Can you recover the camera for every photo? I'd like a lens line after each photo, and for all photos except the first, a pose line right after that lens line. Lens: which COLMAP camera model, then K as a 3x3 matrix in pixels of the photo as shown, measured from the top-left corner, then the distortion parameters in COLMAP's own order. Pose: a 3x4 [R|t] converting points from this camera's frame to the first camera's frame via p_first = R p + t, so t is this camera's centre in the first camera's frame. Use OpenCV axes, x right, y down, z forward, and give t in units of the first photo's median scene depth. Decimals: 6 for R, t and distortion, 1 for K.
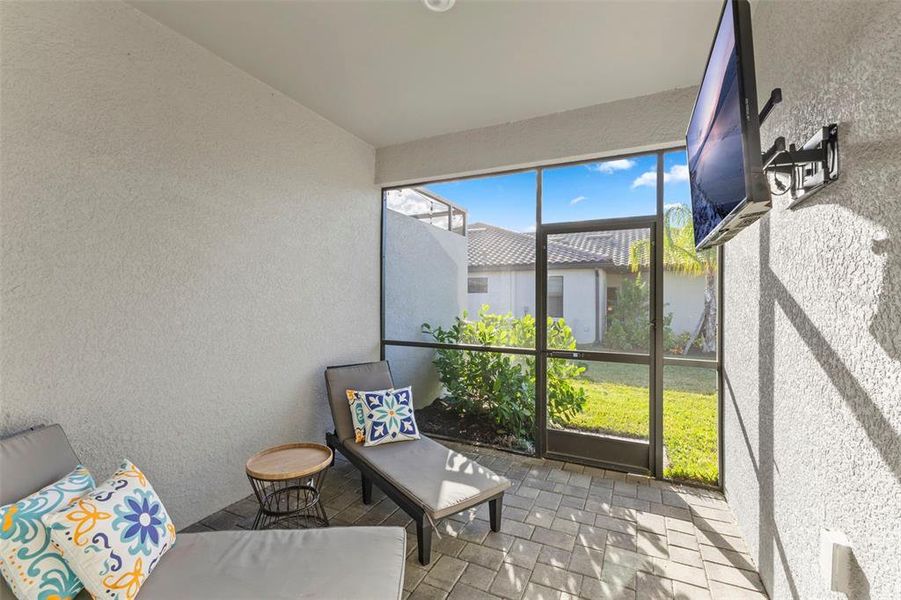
lens RADIAL K [[391.7, 0, 453.9], [0, 391.7, 303.1], [0, 0, 1]] dist [0.016945, 0.000153]
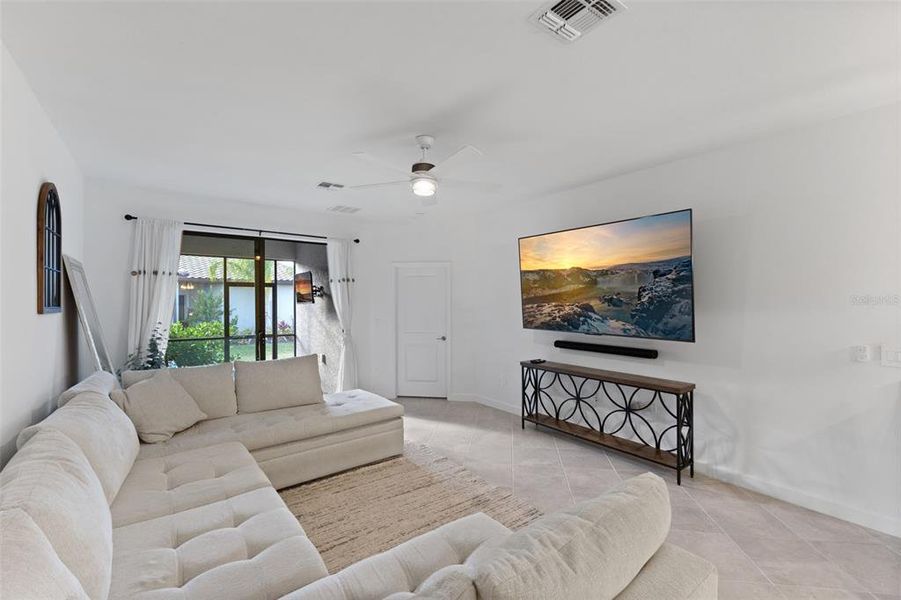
lens RADIAL K [[390.1, 0, 450.5], [0, 390.1, 300.0], [0, 0, 1]] dist [0.015023, -0.000030]
pose [[0.471494, -0.004873, 0.881856, -1.341834], [0.009949, 0.999950, 0.000206, -0.093940], [-0.881813, 0.008676, 0.471519, -1.401763]]
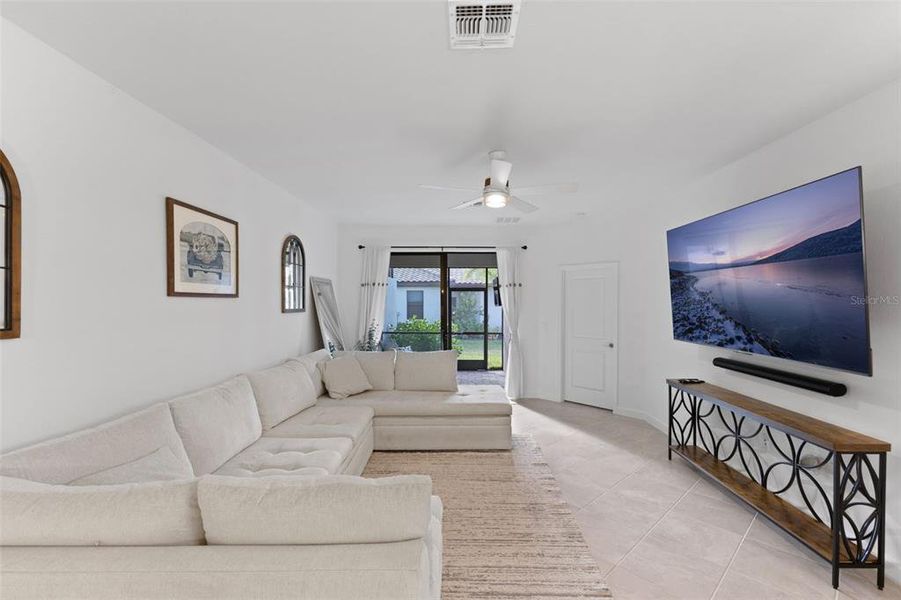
lens RADIAL K [[391.7, 0, 453.9], [0, 391.7, 303.1], [0, 0, 1]] dist [0.016945, 0.000153]
pose [[0.913238, -0.006449, 0.407376, -1.026139], [0.007139, 0.999975, -0.000173, -0.101878], [-0.407364, 0.003066, 0.913261, -1.813791]]
